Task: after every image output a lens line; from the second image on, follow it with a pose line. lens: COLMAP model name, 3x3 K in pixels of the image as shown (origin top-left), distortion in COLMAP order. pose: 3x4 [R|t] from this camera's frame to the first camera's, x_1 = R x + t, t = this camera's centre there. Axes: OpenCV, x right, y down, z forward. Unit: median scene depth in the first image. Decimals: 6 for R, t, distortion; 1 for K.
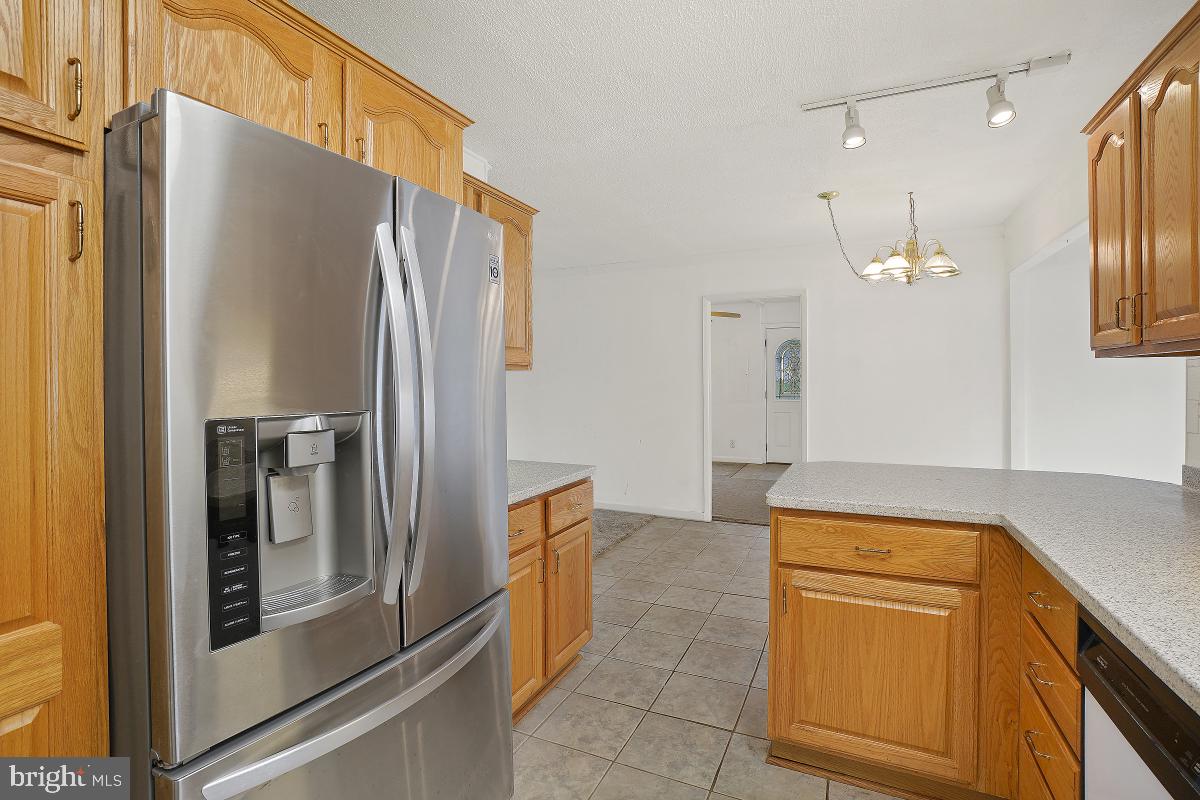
lens RADIAL K [[575.7, 0, 598.9], [0, 575.7, 379.3], [0, 0, 1]] dist [-0.052752, 0.024860]
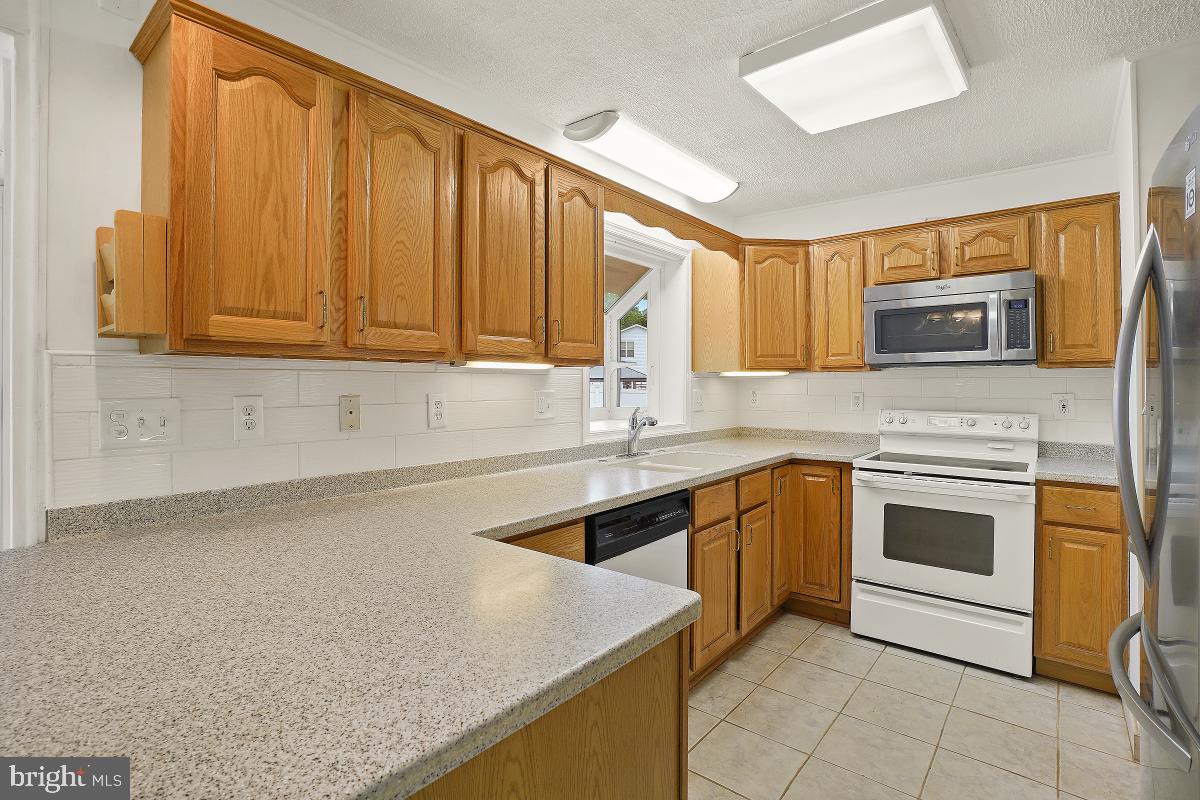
lens RADIAL K [[575.7, 0, 598.9], [0, 575.7, 379.3], [0, 0, 1]] dist [-0.052752, 0.024860]
pose [[-0.969219, 0.011020, 0.245955, 0.266671], [0.007837, 0.999872, -0.013913, 0.009508], [-0.246077, -0.011557, -0.969181, 1.636071]]
